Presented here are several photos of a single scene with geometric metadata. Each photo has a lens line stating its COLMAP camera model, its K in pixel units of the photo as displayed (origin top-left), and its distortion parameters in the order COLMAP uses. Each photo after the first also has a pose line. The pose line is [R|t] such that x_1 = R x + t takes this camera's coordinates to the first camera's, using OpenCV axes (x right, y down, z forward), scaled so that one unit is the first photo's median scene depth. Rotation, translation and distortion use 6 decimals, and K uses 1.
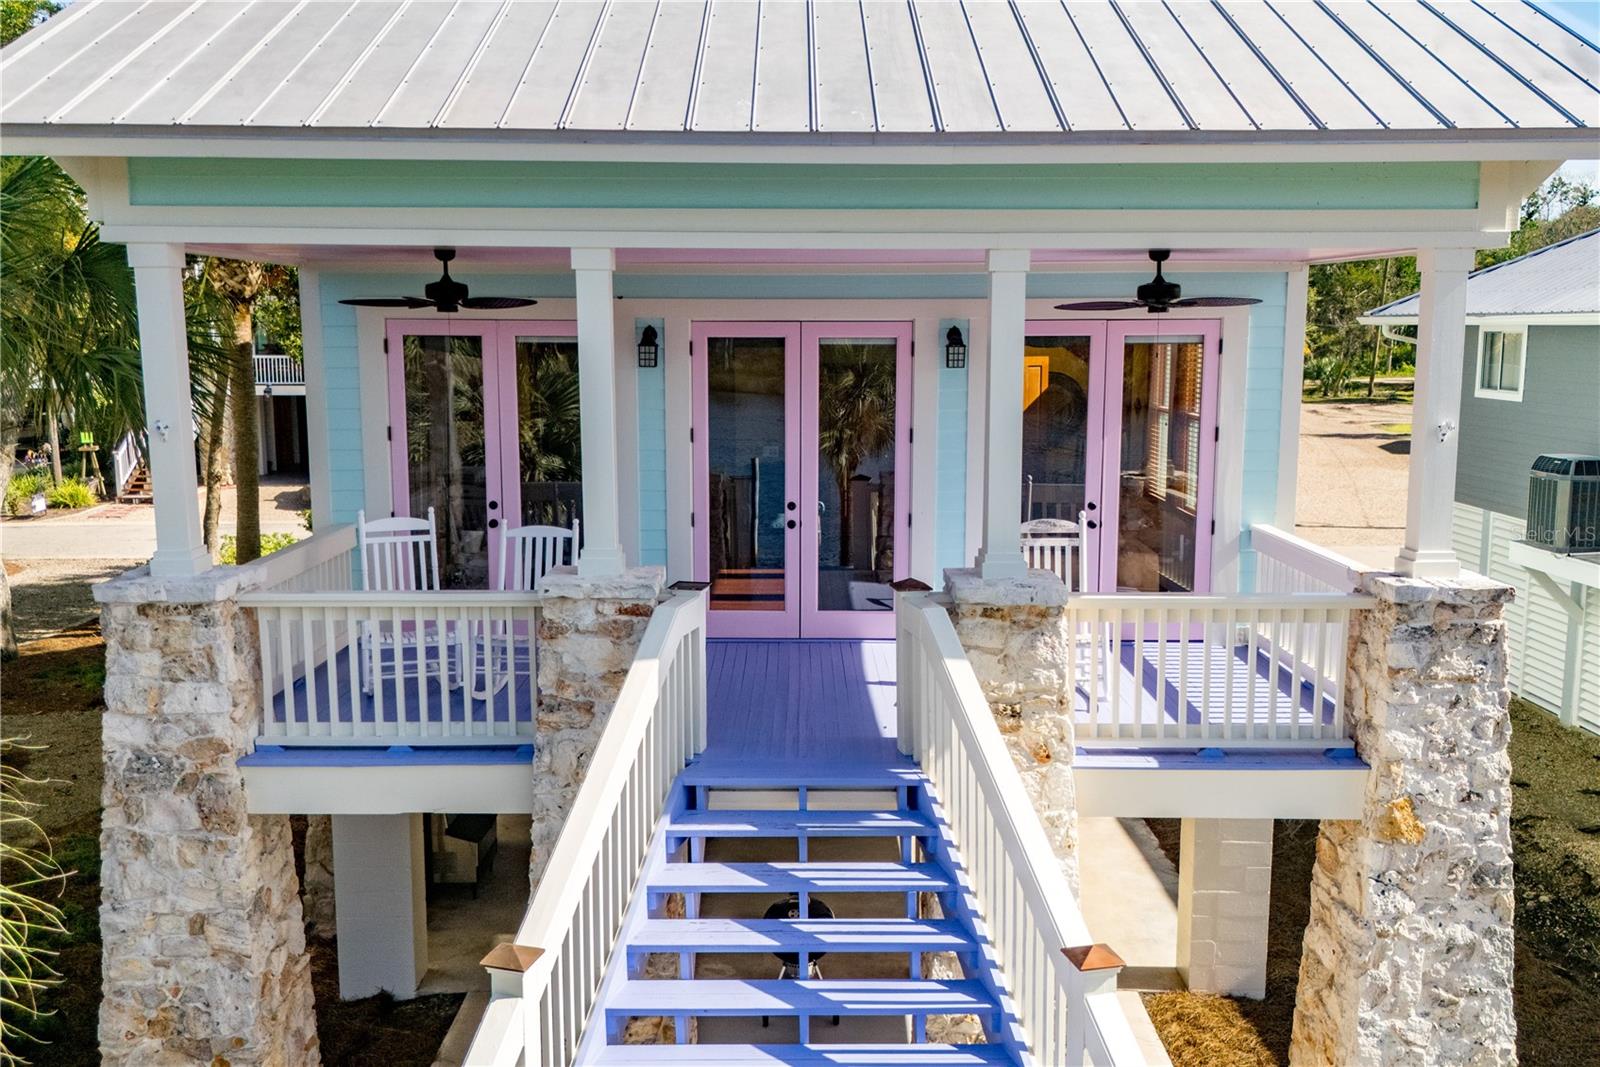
lens RADIAL K [[1419.1, 0, 800.0], [0, 1419.1, 533.5], [0, 0, 1]] dist [0.134808, -0.284045]
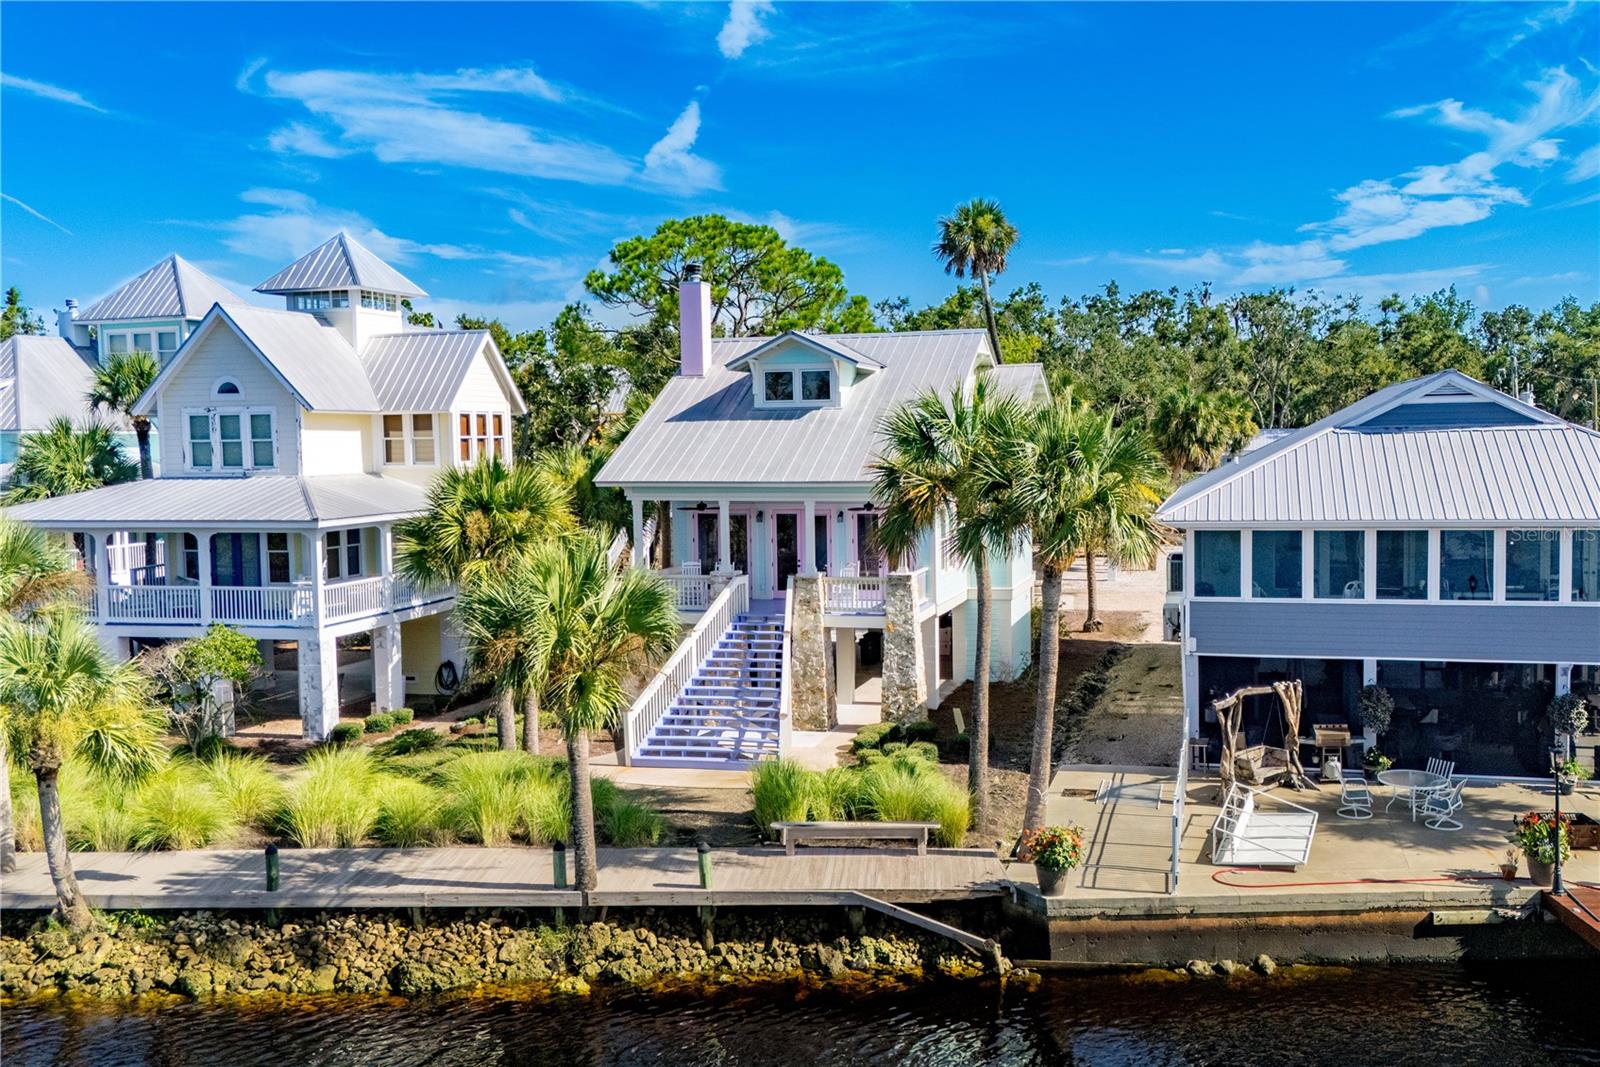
lens RADIAL K [[1487.4, 0, 852.0], [0, 1487.4, 529.9], [0, 0, 1]] dist [0.140732, -0.333019]
pose [[0.964322, 0.001887, -0.264727, 1.527499], [-0.023111, 0.996757, -0.077083, 0.257618], [0.263723, 0.080451, 0.961238, -3.510543]]
